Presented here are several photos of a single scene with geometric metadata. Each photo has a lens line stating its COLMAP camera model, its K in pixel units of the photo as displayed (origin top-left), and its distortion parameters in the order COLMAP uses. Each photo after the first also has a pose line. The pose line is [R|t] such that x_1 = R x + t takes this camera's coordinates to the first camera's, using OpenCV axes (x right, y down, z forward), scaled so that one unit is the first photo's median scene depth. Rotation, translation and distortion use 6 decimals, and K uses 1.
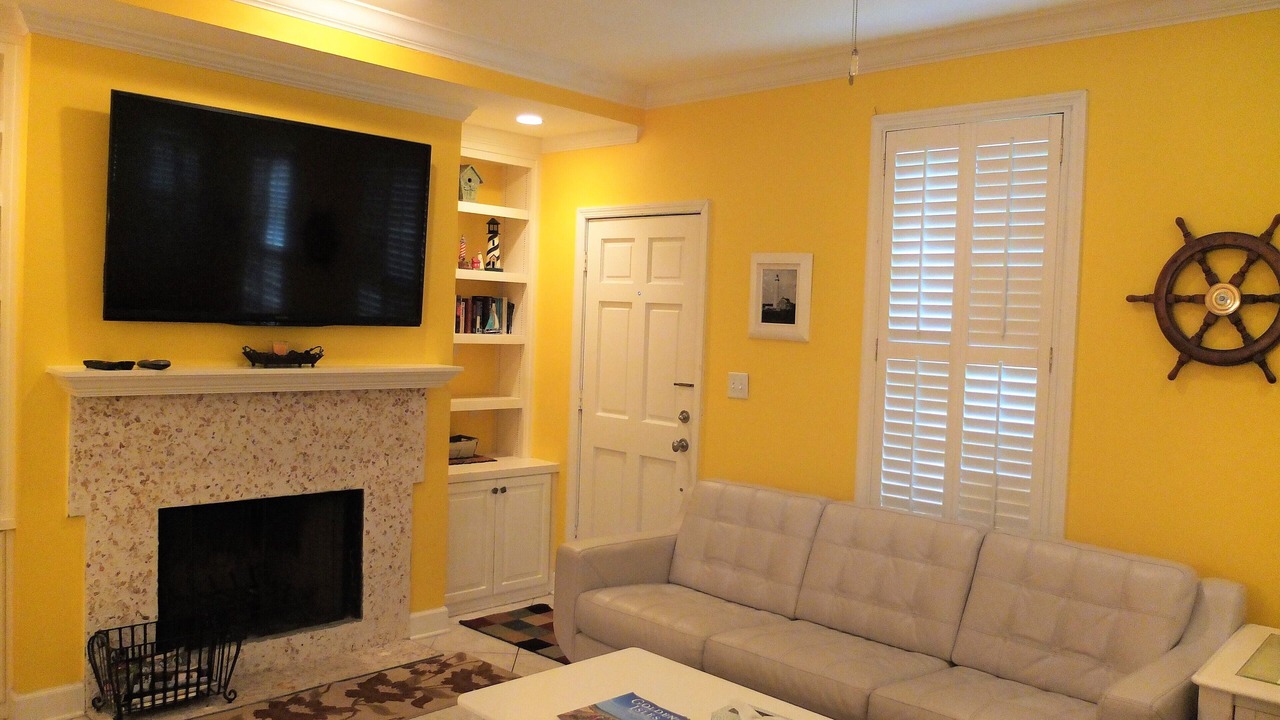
lens RADIAL K [[1193.6, 0, 640.8], [0, 1193.6, 358.5], [0, 0, 1]] dist [0.072819, 0.000000]
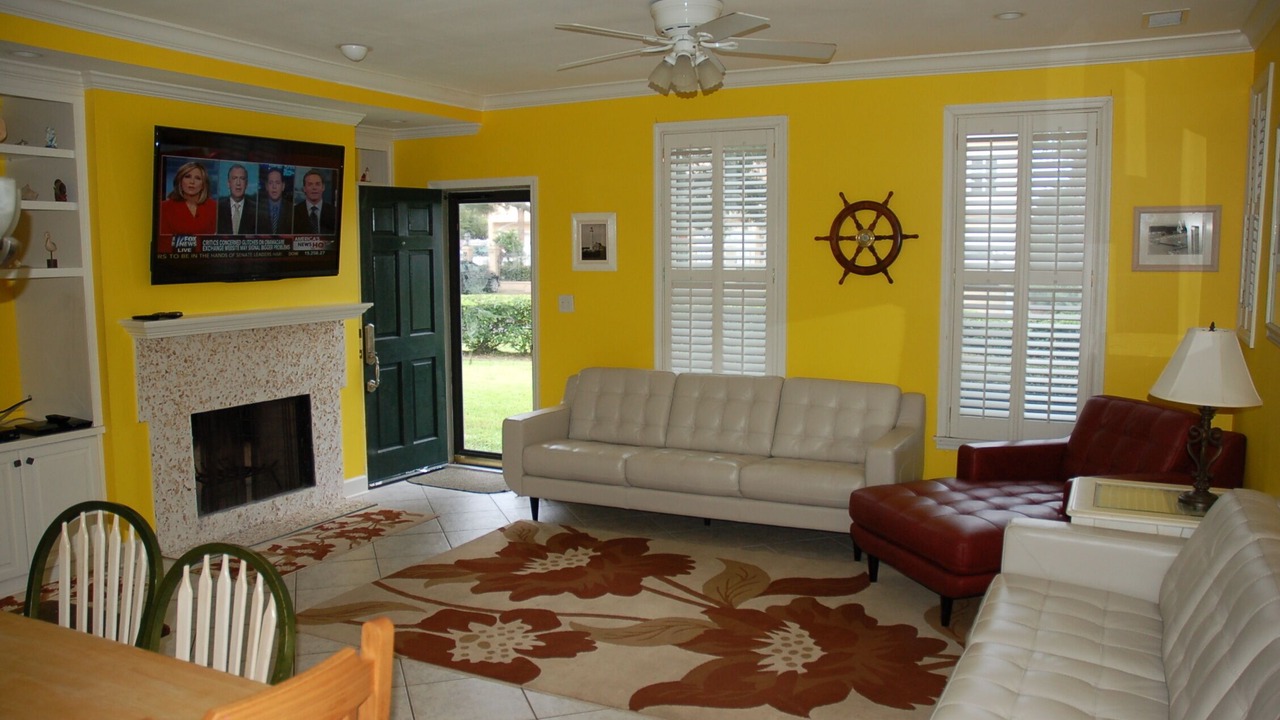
lens RADIAL K [[1065.7, 0, 638.9], [0, 1065.7, 358.6], [0, 0, 1]] dist [-0.007653, -0.001791]
pose [[0.966877, -0.075183, 0.243919, -0.181988], [0.056835, 0.995058, 0.081417, -0.013601], [-0.248835, -0.064857, 0.966372, -0.339799]]
